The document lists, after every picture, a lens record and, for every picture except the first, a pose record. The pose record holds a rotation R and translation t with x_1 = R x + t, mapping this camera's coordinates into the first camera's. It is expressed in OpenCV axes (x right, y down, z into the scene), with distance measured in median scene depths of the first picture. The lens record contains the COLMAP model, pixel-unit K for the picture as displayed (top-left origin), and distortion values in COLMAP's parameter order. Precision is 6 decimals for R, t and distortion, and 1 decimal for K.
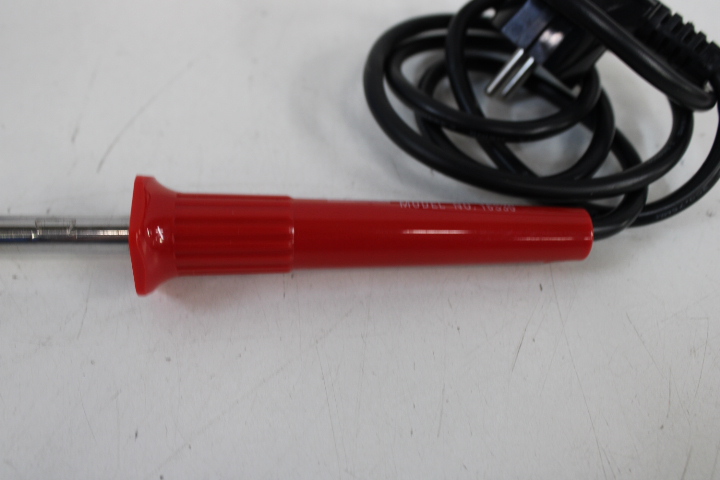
lens RADIAL K [[720.0, 0, 359.9], [0, 720.0, 240.7], [0, 0, 1]] dist [-0.015803, 0.000000]
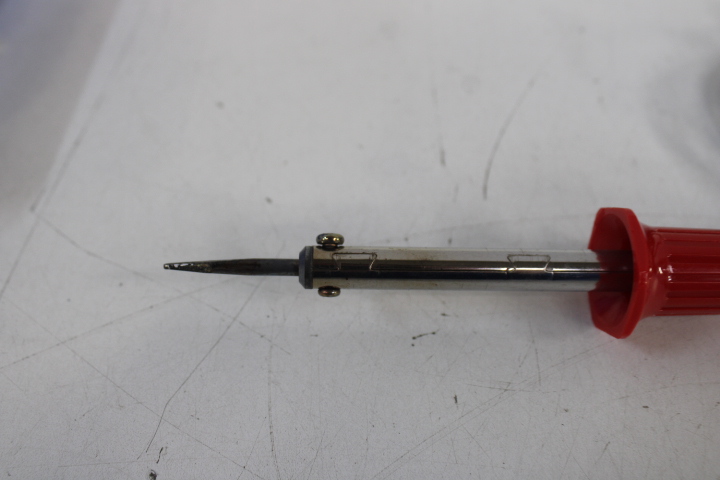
lens RADIAL K [[750.6, 0, 360.1], [0, 750.6, 239.2], [0, 0, 1]] dist [0.006978, 0.000000]
pose [[0.997739, 0.013881, 0.065757, -0.672664], [-0.012900, 0.999799, -0.015324, -0.030332], [-0.065957, 0.014441, 0.997718, 0.051519]]
